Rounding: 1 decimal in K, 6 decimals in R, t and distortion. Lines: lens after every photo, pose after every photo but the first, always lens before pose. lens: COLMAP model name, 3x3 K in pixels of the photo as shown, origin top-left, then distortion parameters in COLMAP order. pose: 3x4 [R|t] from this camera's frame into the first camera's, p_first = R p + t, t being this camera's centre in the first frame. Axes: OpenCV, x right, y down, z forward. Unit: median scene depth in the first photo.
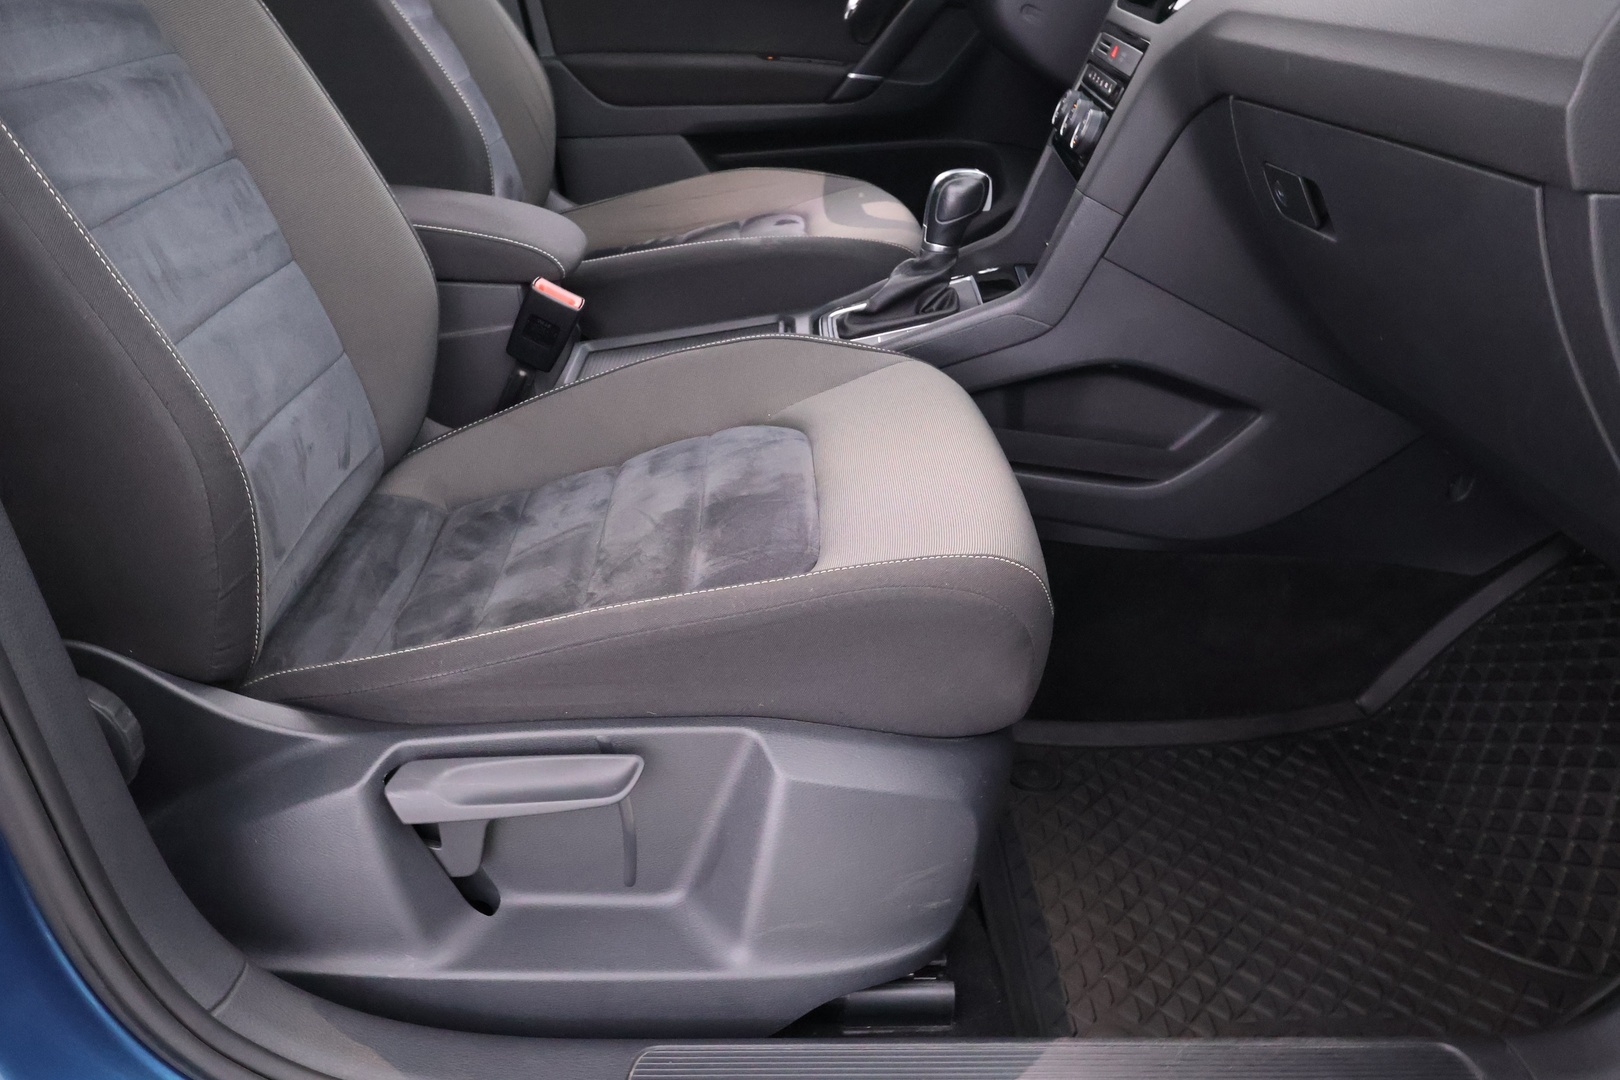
lens RADIAL K [[1264.9, 0, 816.4], [0, 1264.9, 550.8], [0, 0, 1]] dist [0.004921, -0.022644]
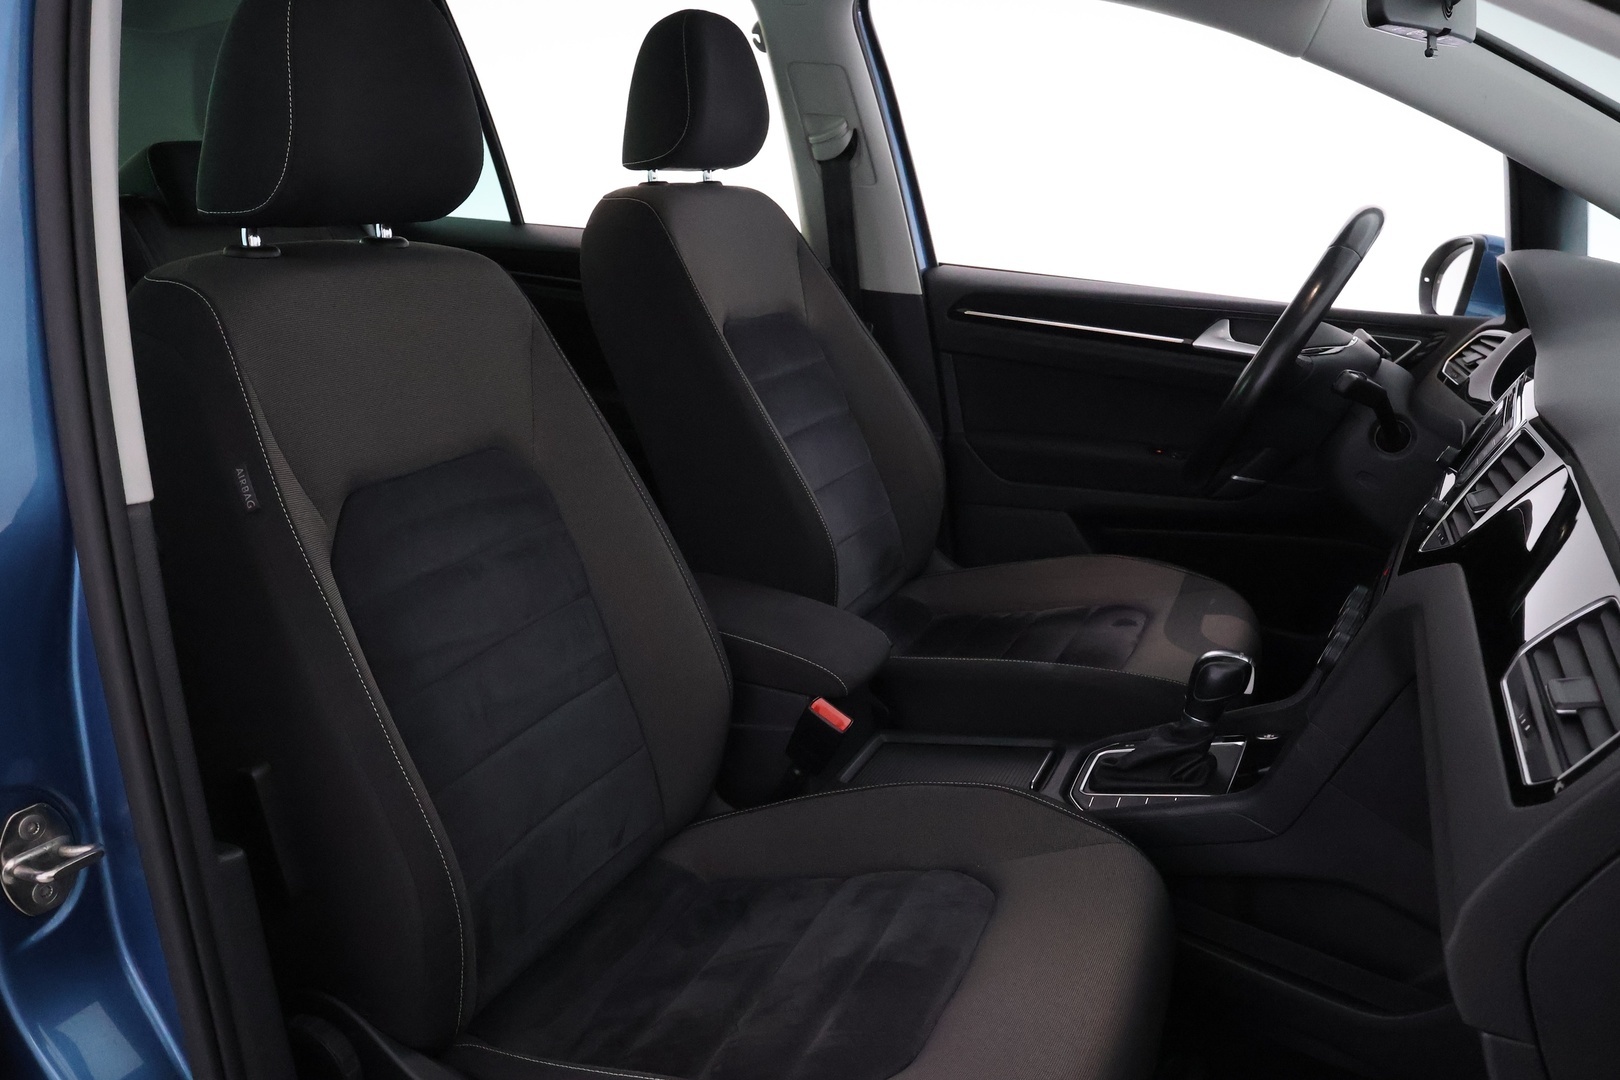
lens RADIAL K [[1264.9, 0, 814.0], [0, 1264.9, 541.2], [0, 0, 1]] dist [0.004921, -0.022644]
pose [[0.903481, 0.122697, -0.410692, 0.236409], [-0.190382, 0.973325, -0.128036, -0.204512], [0.384027, 0.193866, 0.902740, -0.082090]]
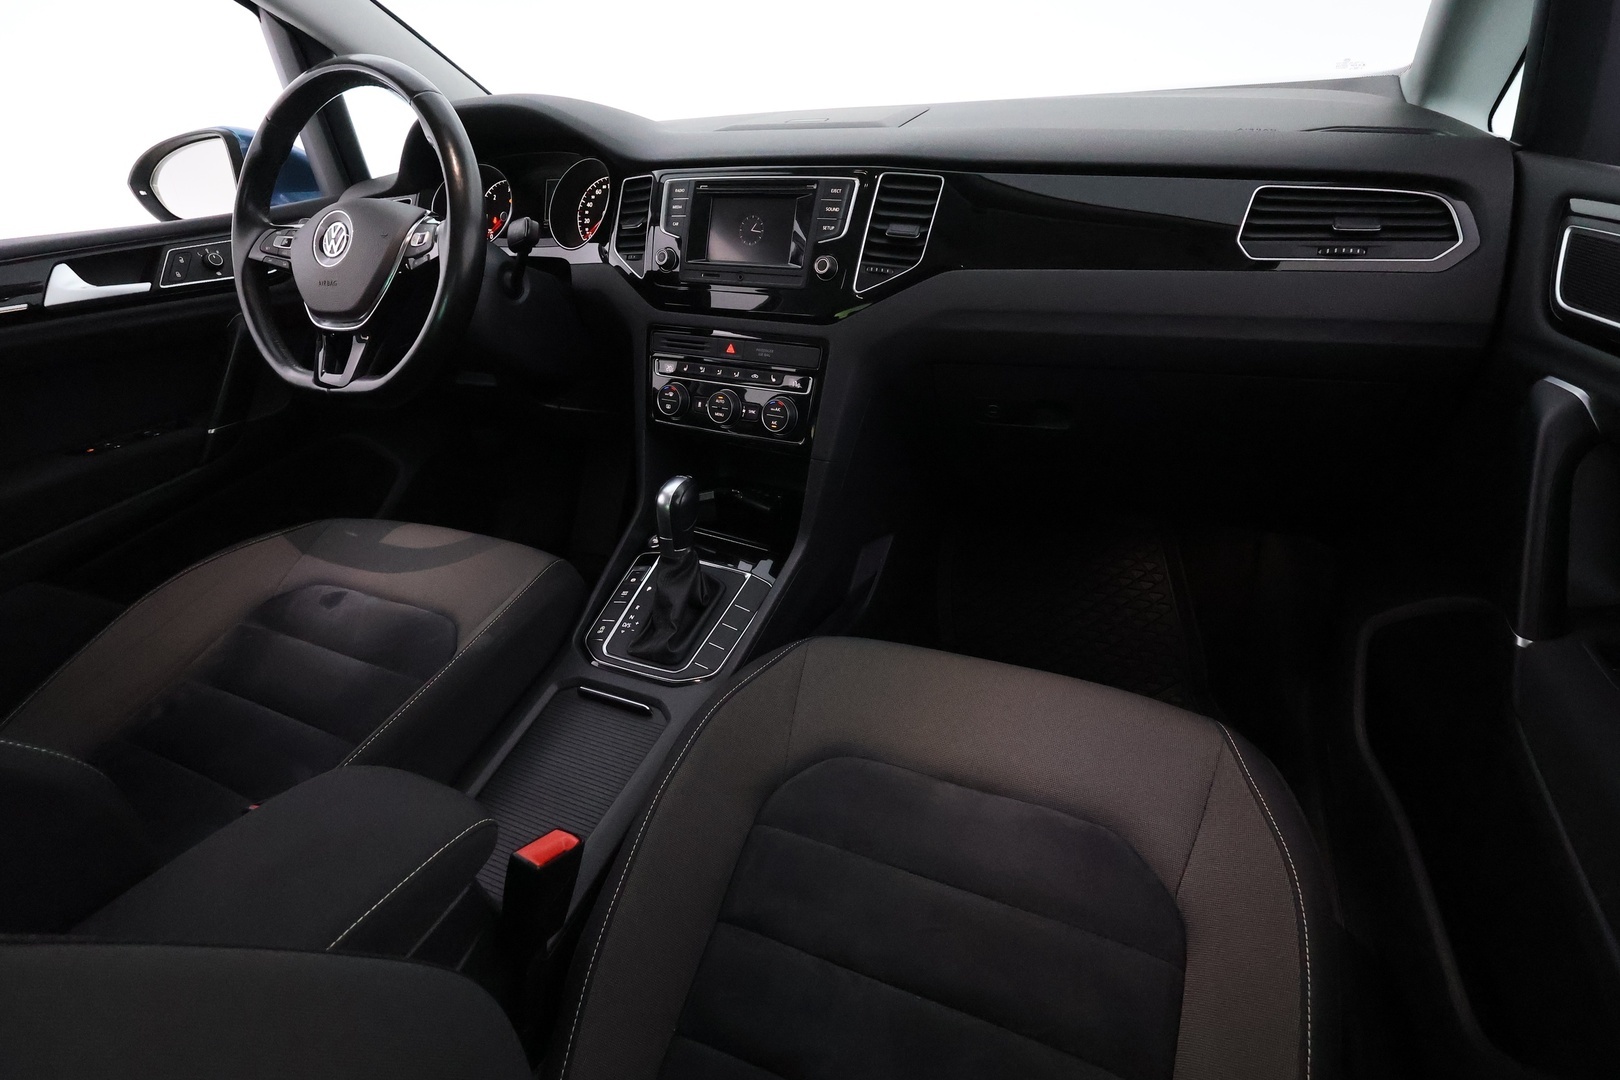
lens RADIAL K [[748.8, 0, 814.7], [0, 748.8, 542.6], [0, 0, 1]] dist [-0.010919, 0.001987]
pose [[0.417040, -0.504581, 0.755960, -0.391636], [0.463175, 0.833623, 0.300900, -0.423264], [-0.782014, 0.224655, 0.581364, 0.550974]]
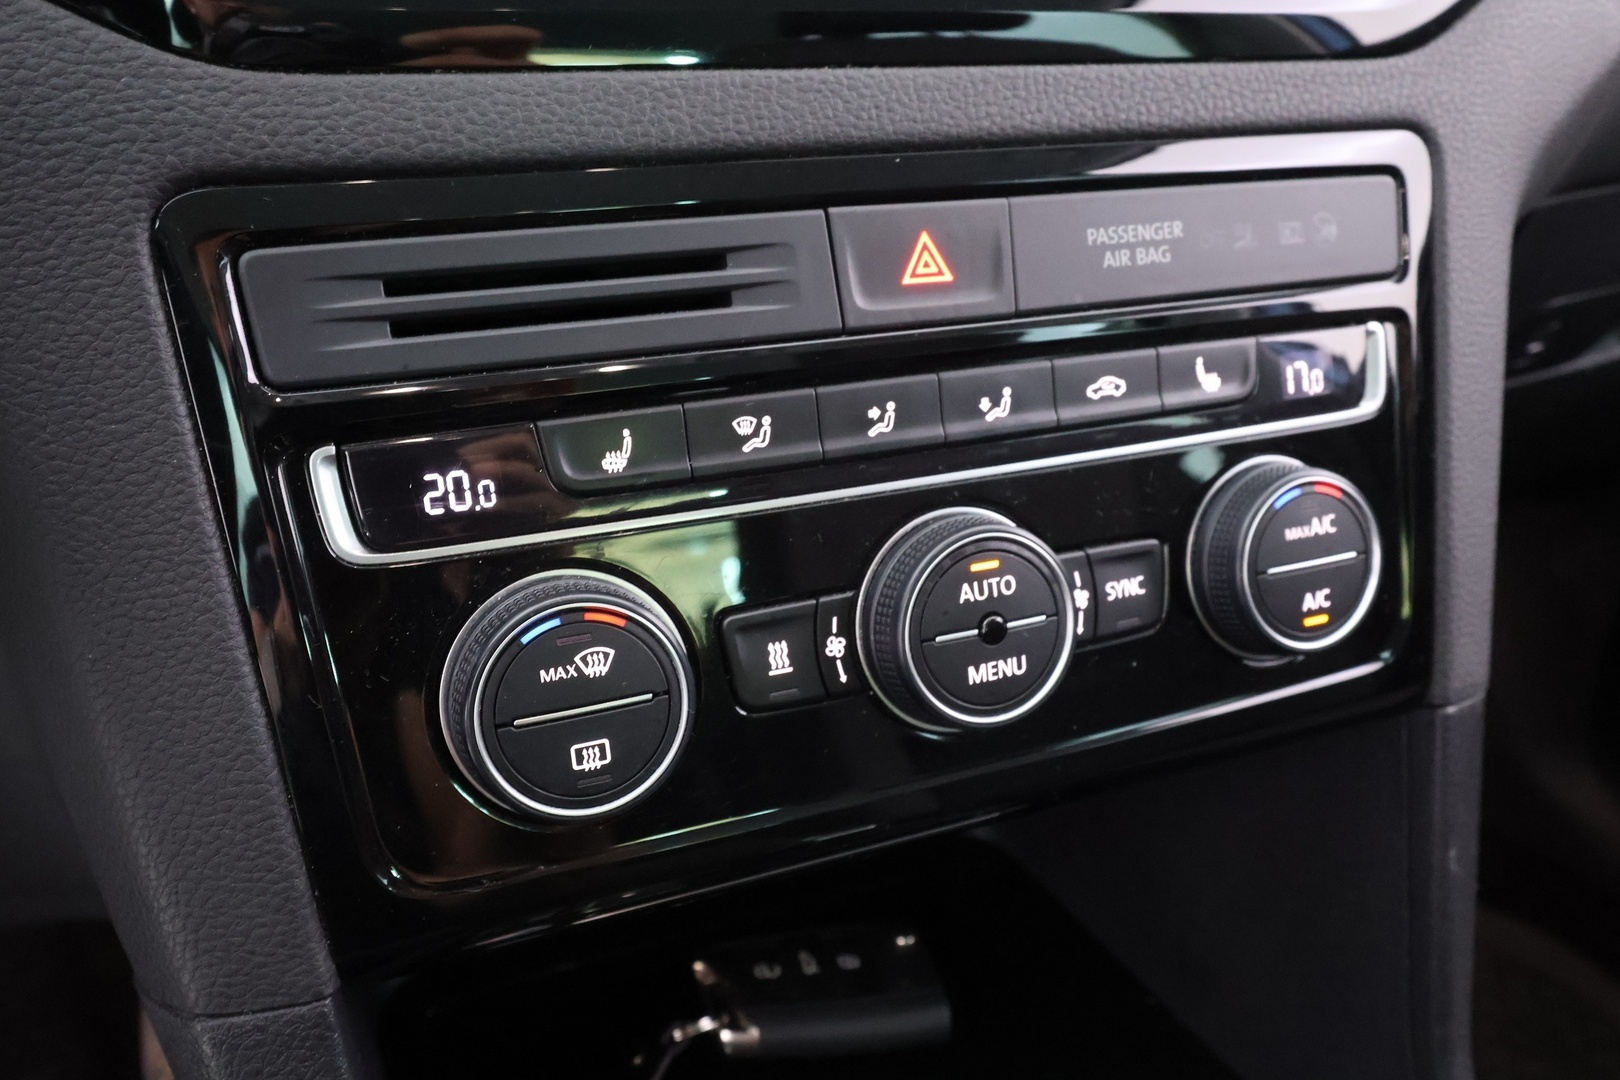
lens RADIAL K [[1264.9, 0, 807.8], [0, 1264.9, 547.2], [0, 0, 1]] dist [0.004921, -0.022644]
pose [[-0.444802, -0.418712, 0.791727, 0.066977], [0.371654, 0.717997, 0.588519, -0.491368], [-0.814877, 0.556022, -0.163750, 1.082396]]
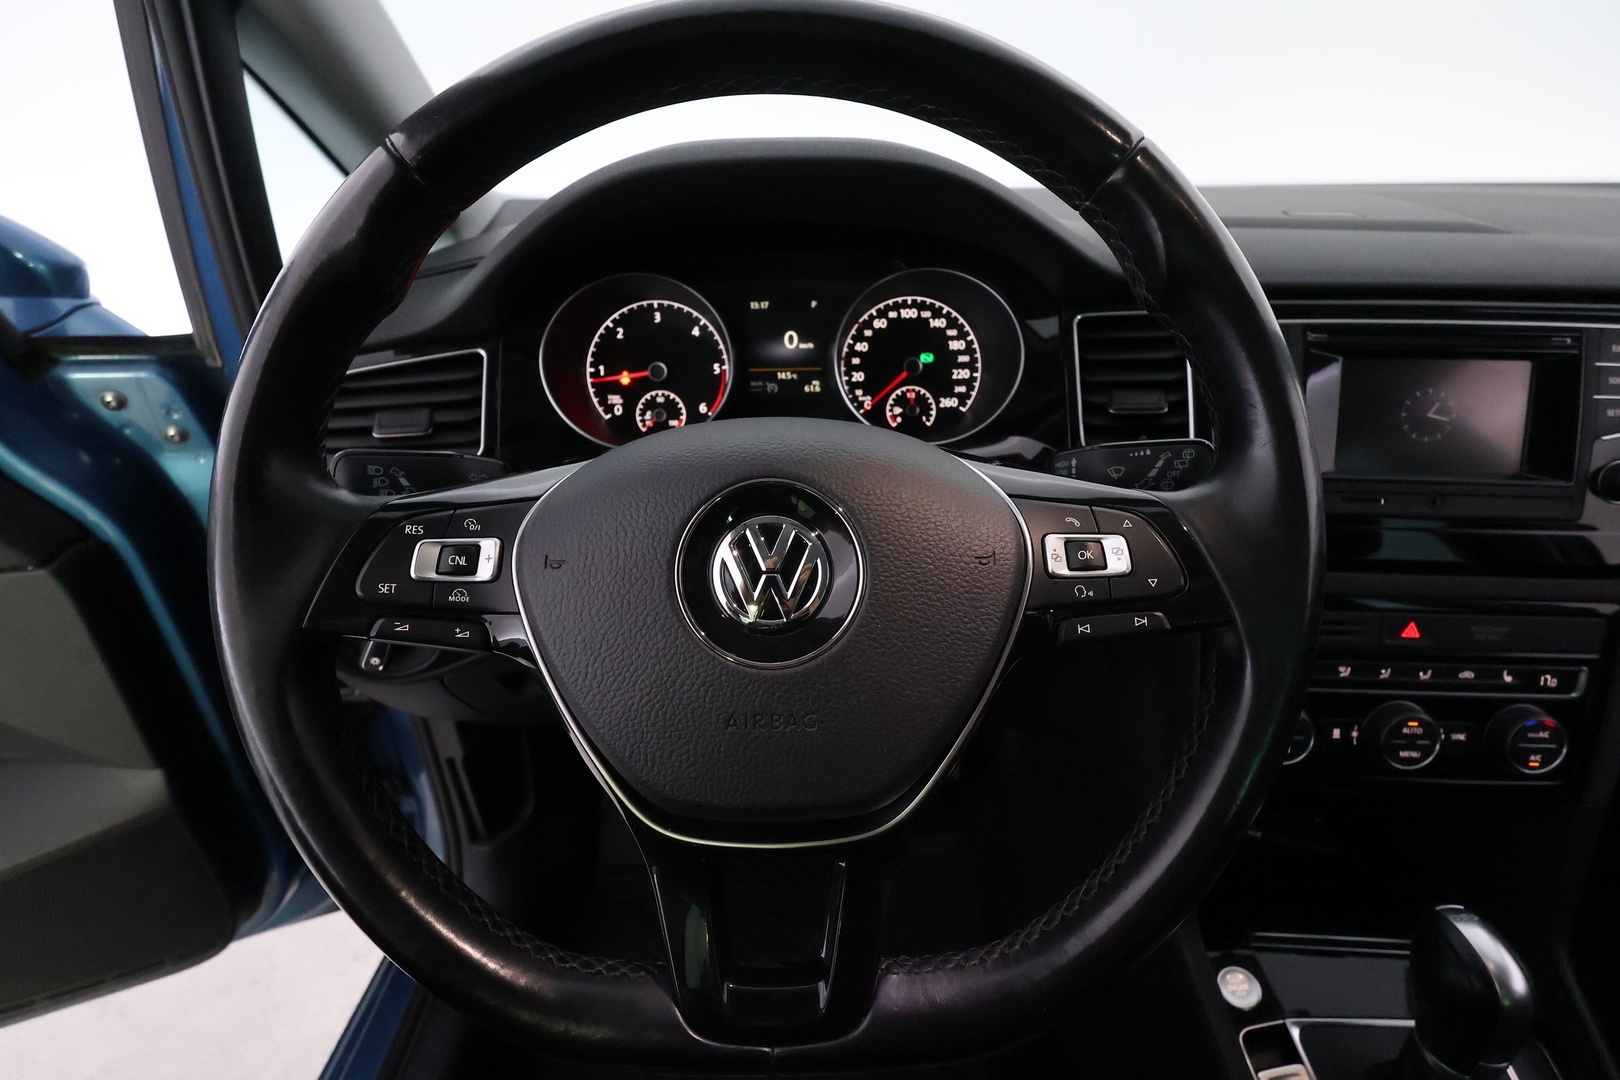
lens RADIAL K [[748.8, 0, 804.7], [0, 748.8, 542.8], [0, 0, 1]] dist [-0.010919, 0.001987]
pose [[-0.007290, -0.483824, 0.875135, -0.086693], [0.448948, 0.780416, 0.435197, -0.754712], [-0.893528, 0.396062, 0.211523, 1.196169]]
